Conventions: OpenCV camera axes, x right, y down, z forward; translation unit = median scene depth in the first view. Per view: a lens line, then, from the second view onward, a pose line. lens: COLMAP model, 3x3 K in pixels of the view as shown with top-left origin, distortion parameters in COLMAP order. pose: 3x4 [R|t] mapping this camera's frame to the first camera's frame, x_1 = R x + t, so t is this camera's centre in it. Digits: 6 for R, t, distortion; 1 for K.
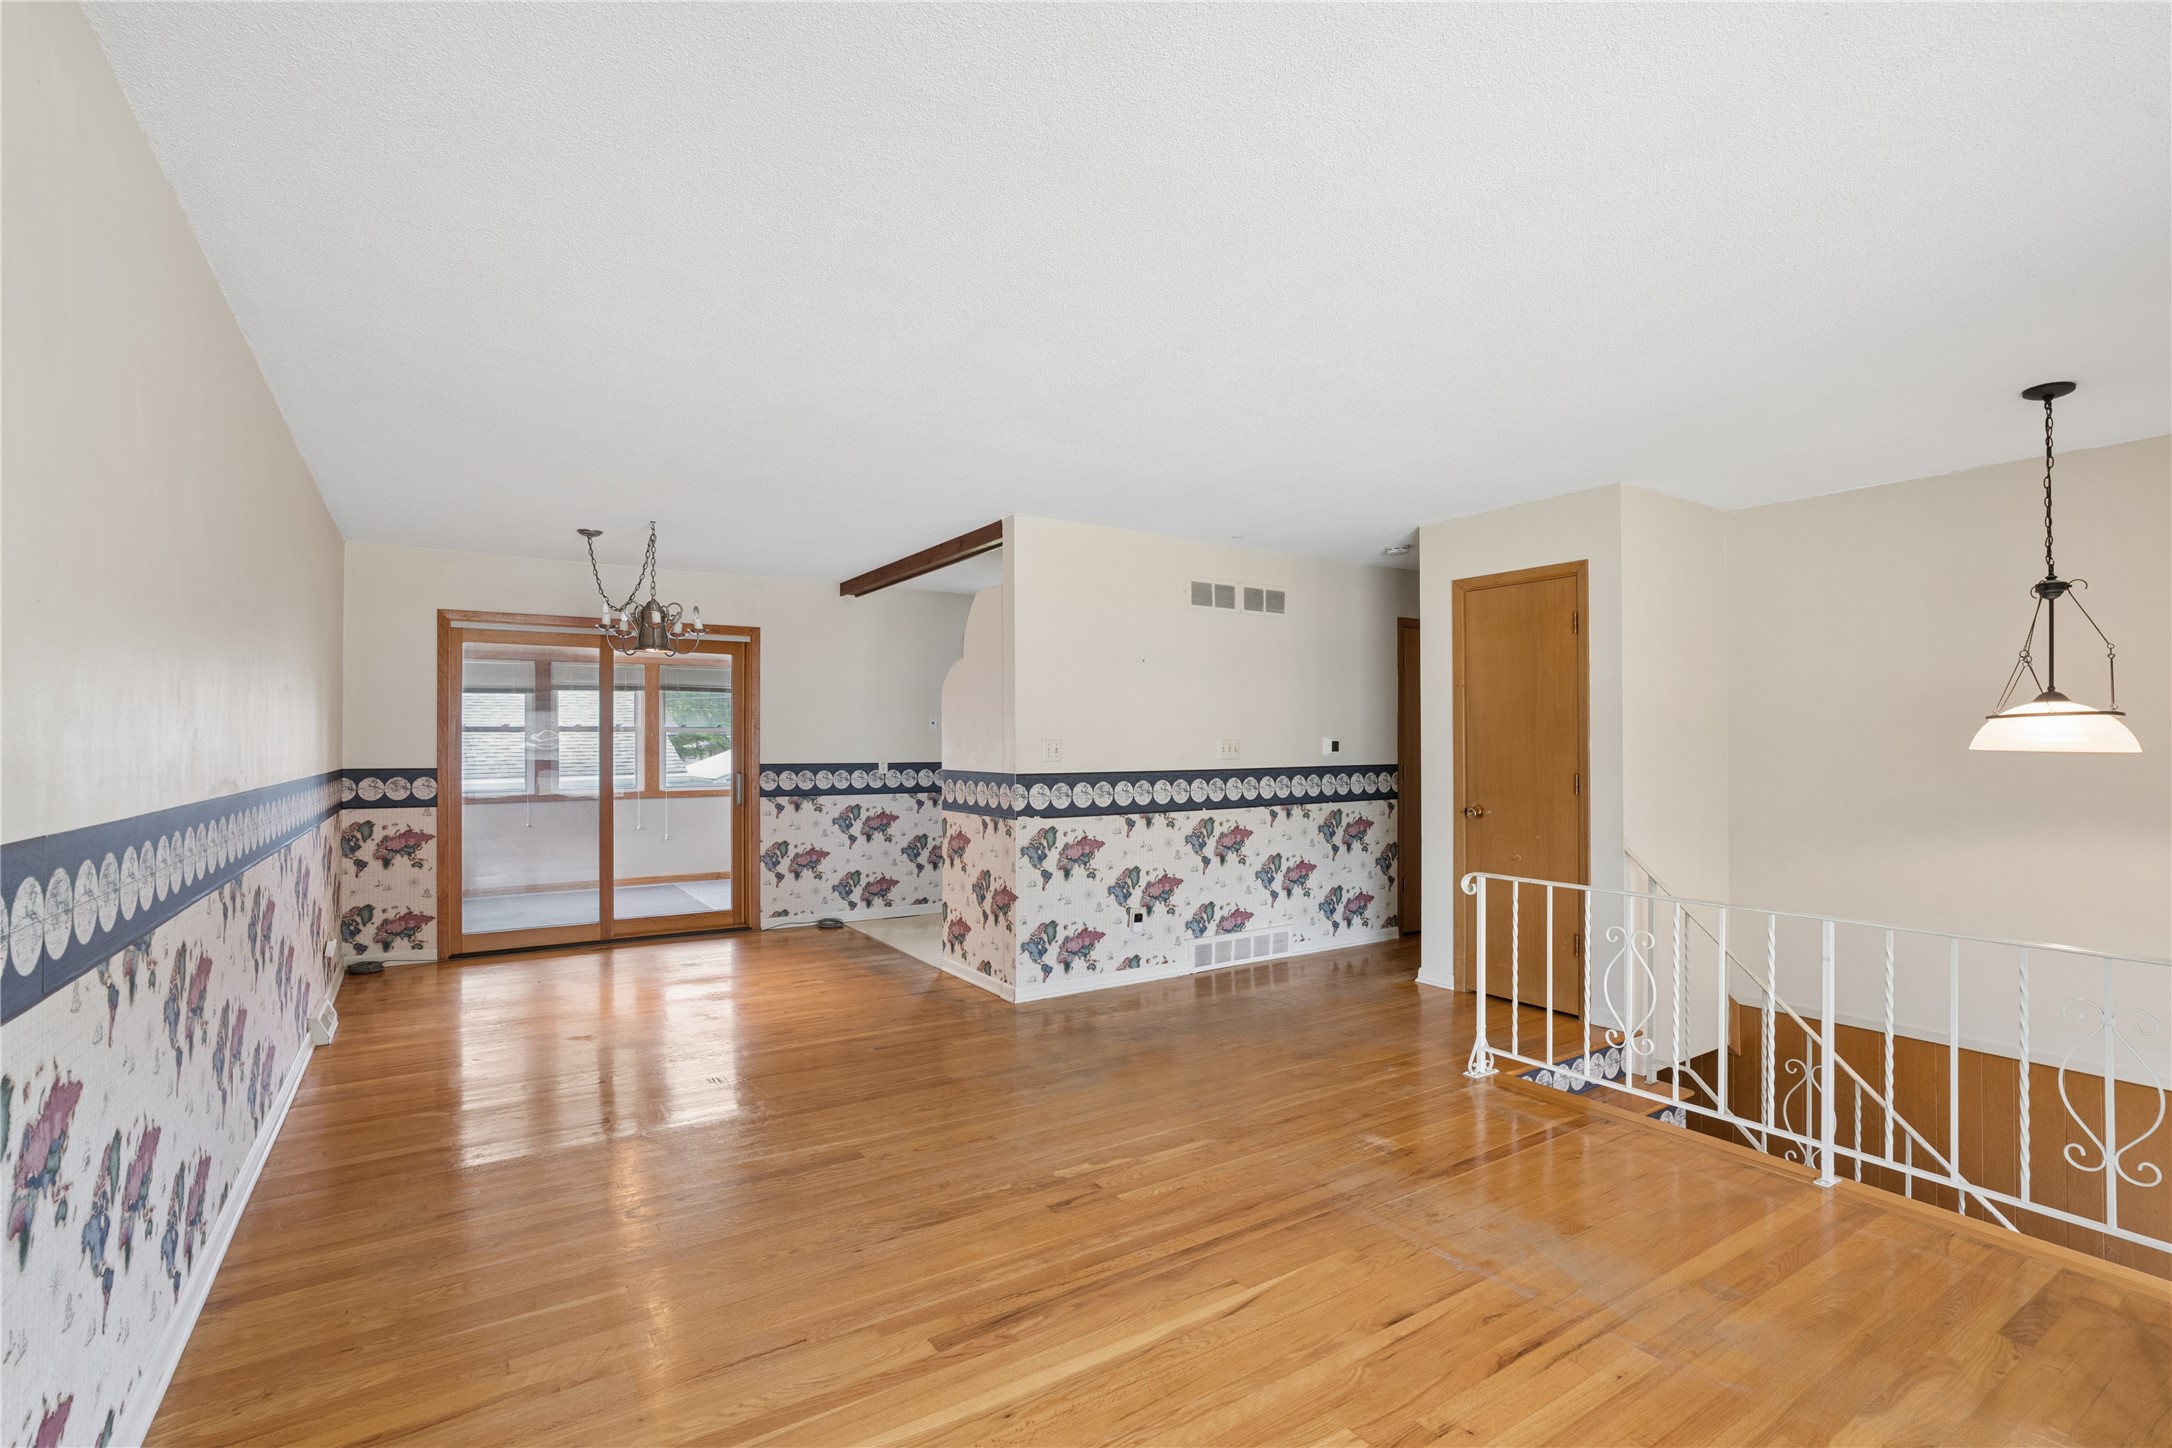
lens RADIAL K [[1001.0, 0, 1092.9], [0, 1001.0, 733.2], [0, 0, 1]] dist [-0.041017, 0.022025]
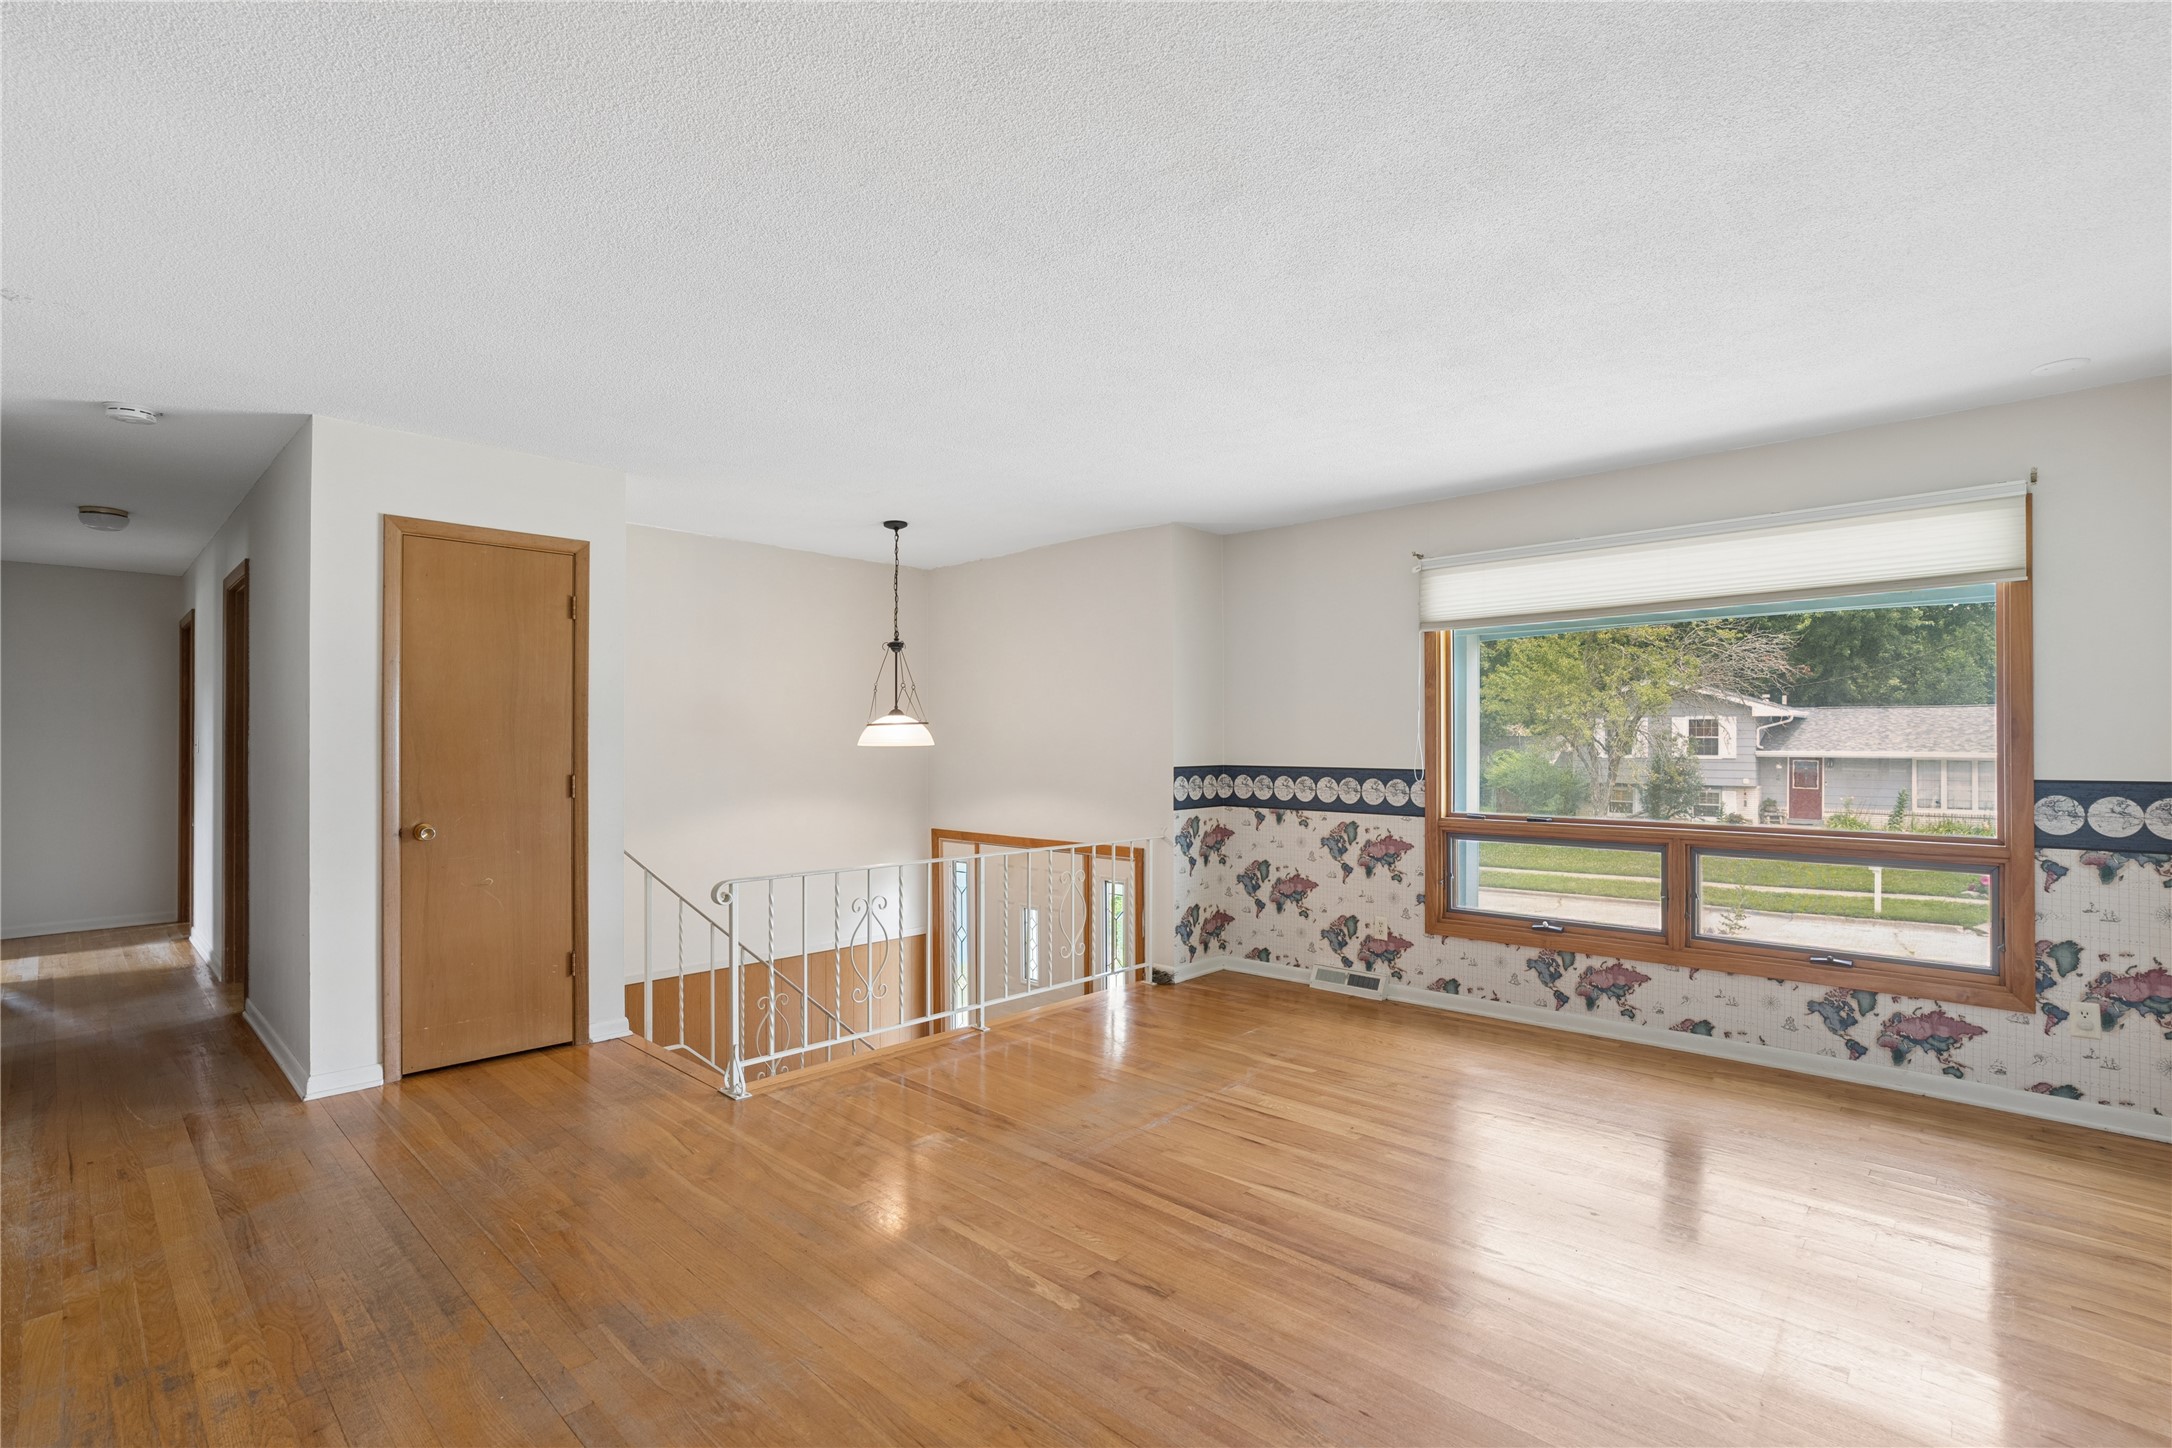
lens RADIAL K [[992.8, 0, 1084.9], [0, 992.8, 725.0], [0, 0, 1]] dist [-0.043779, 0.021137]
pose [[-0.224371, 0.014437, 0.974397, -0.753267], [-0.007880, 0.999831, -0.016628, 0.010498], [-0.974472, -0.011409, -0.224220, 1.131746]]
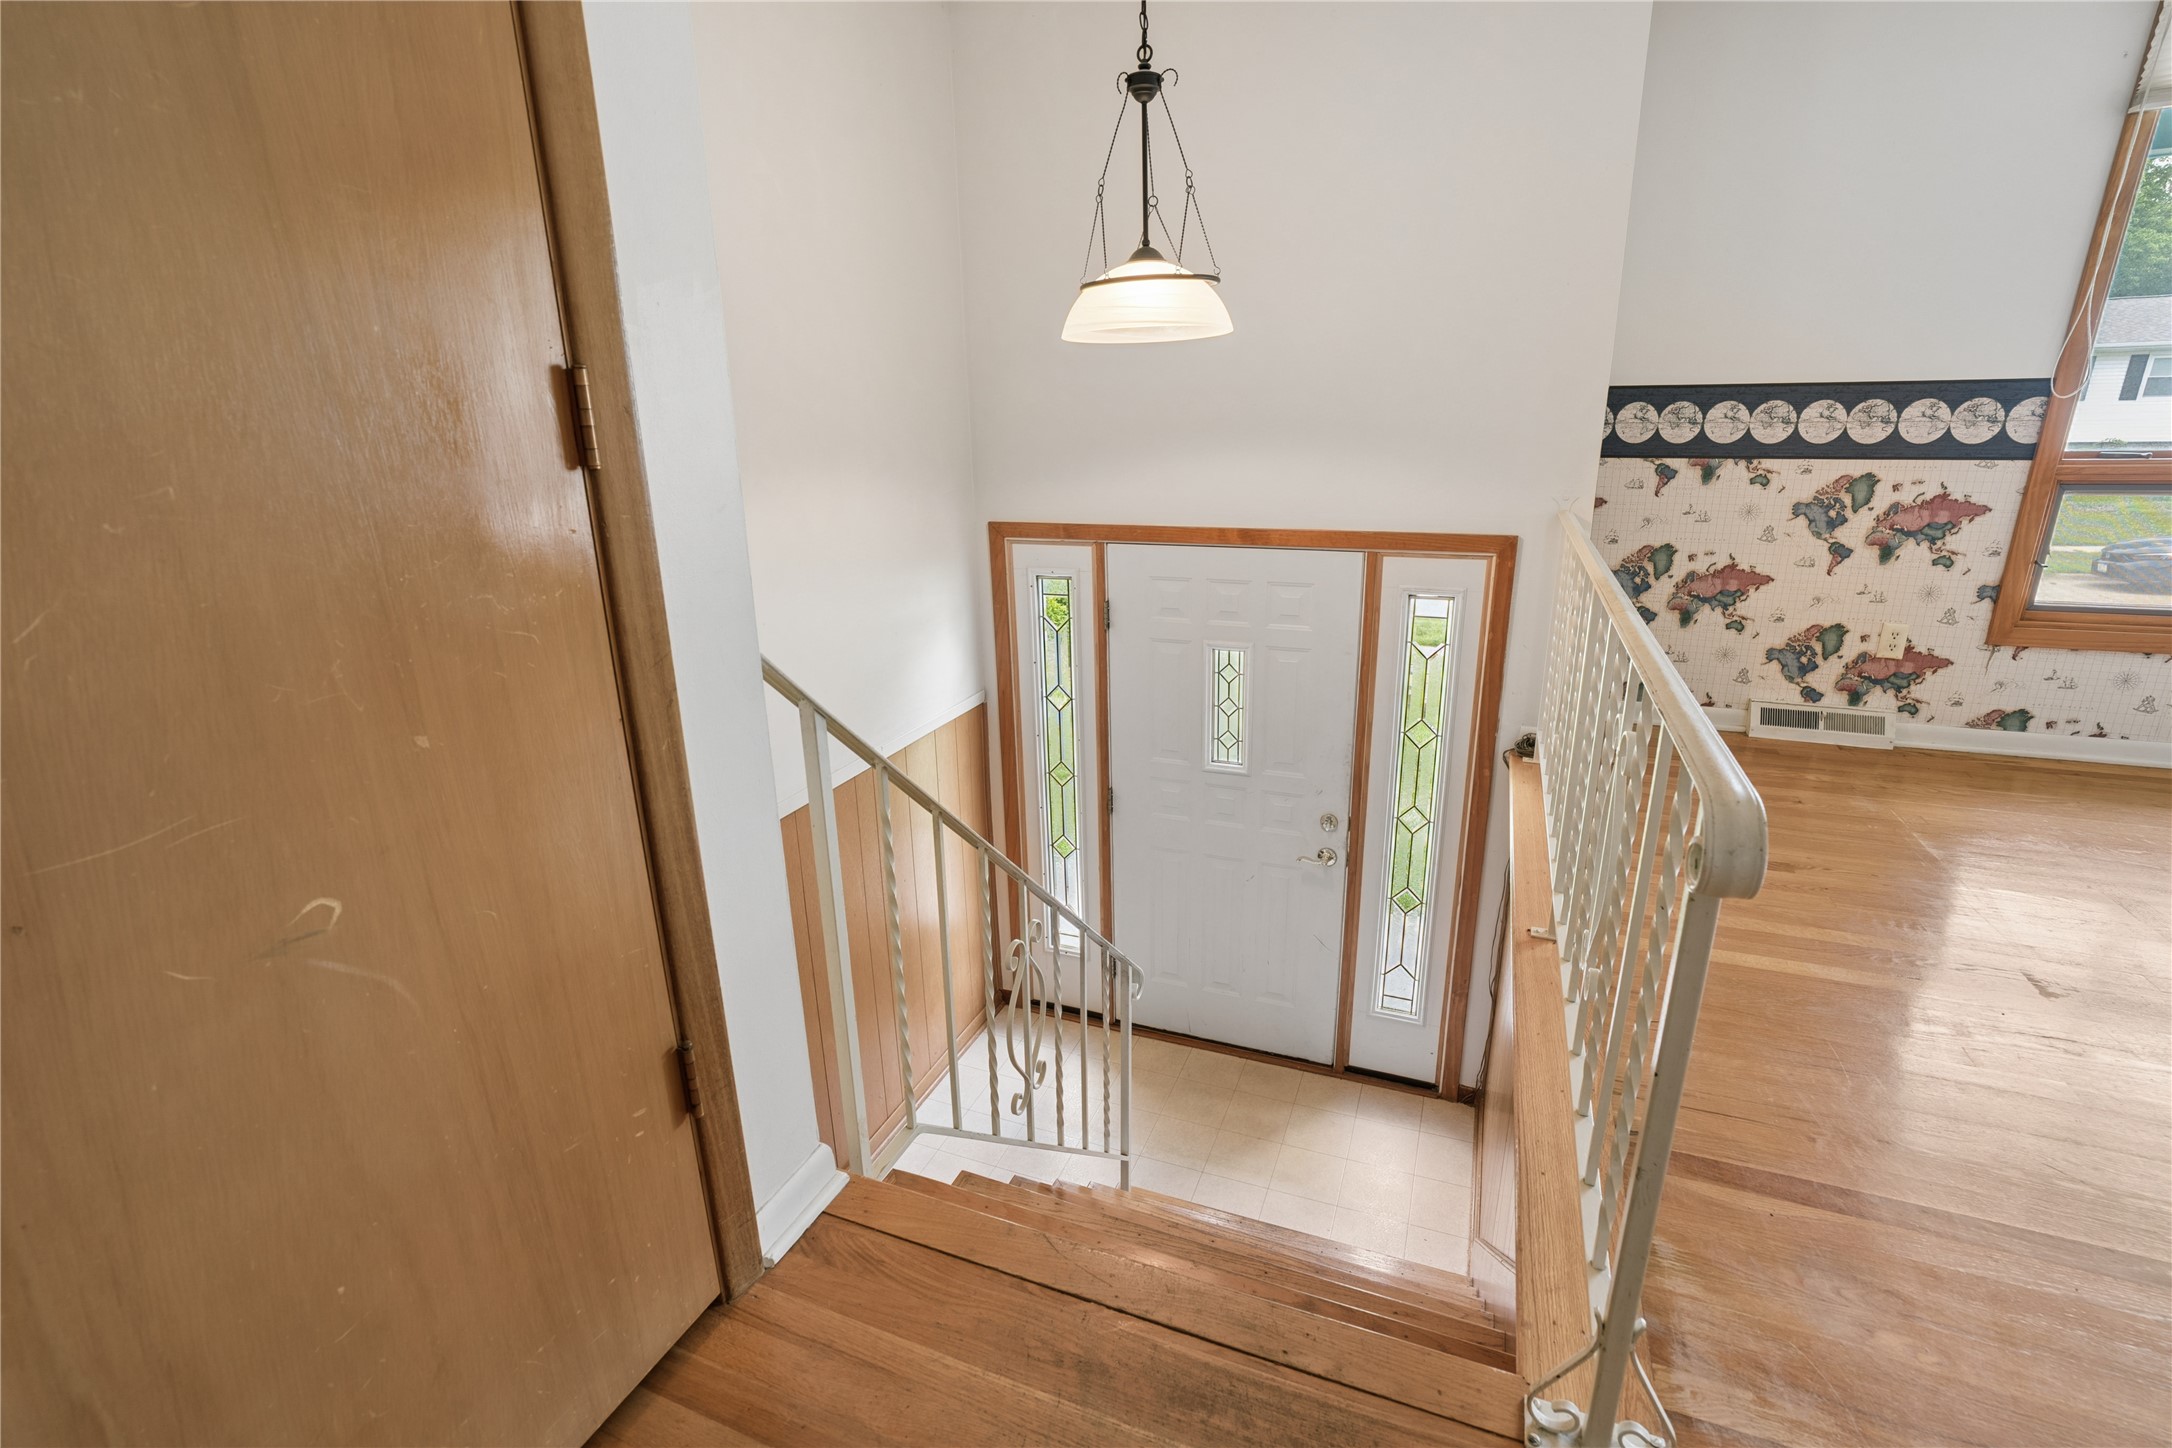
lens RADIAL K [[989.6, 0, 1079.6], [0, 989.6, 720.7], [0, 0, 1]] dist [-0.046516, 0.021336]
pose [[-0.554894, -0.238987, 0.796855, 0.375939], [0.012005, 0.955449, 0.294911, 0.081919], [-0.831835, 0.173211, -0.527304, 1.568493]]
